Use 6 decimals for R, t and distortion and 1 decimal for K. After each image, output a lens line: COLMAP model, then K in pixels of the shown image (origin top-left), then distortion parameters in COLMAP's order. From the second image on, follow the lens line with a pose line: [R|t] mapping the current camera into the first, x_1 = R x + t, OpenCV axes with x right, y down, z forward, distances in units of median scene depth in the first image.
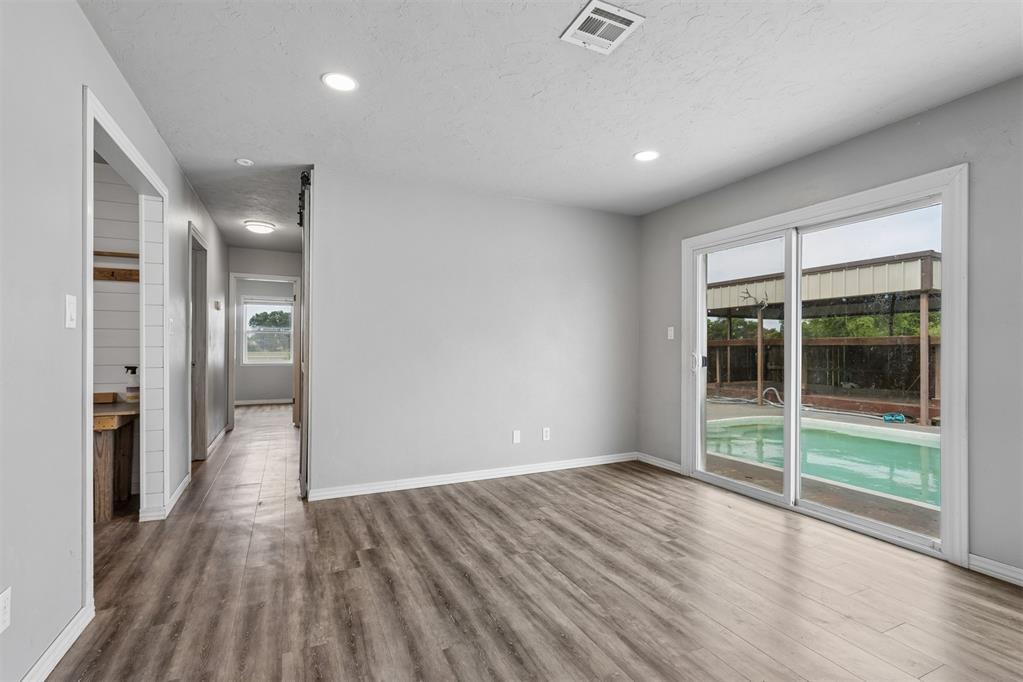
lens RADIAL K [[469.7, 0, 510.8], [0, 469.7, 345.0], [0, 0, 1]] dist [-0.002254, -0.000694]
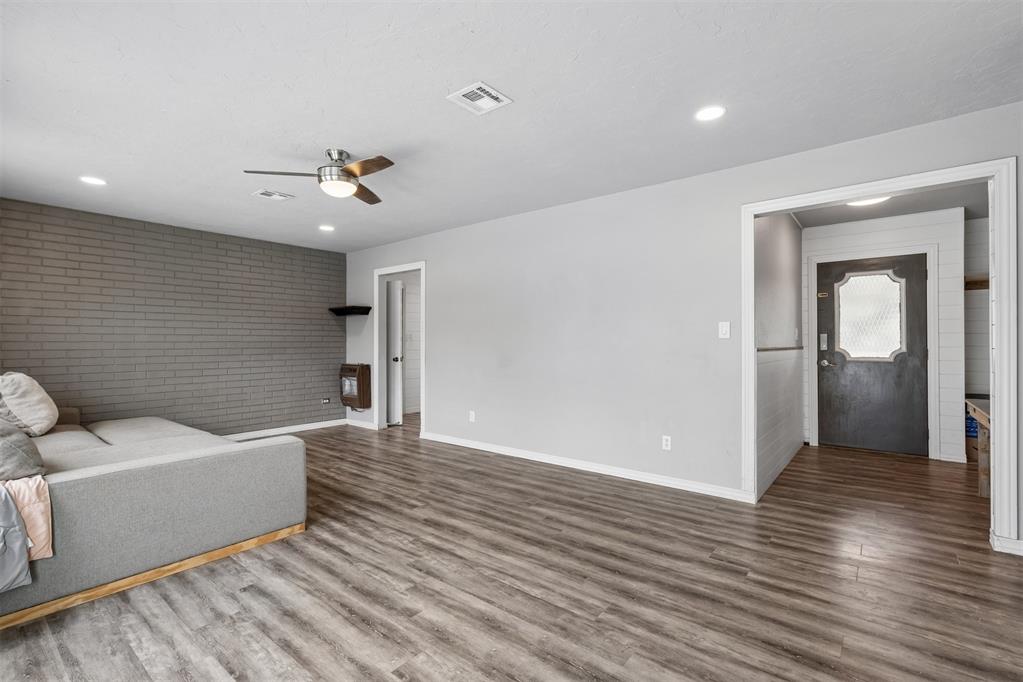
lens RADIAL K [[469.7, 0, 512.9], [0, 469.7, 341.6], [0, 0, 1]] dist [-0.002254, -0.000694]
pose [[-0.900734, -0.002064, -0.434367, 0.571171], [0.002094, 0.999956, -0.009095, -0.004195], [0.434367, -0.009102, -0.900690, 1.879228]]
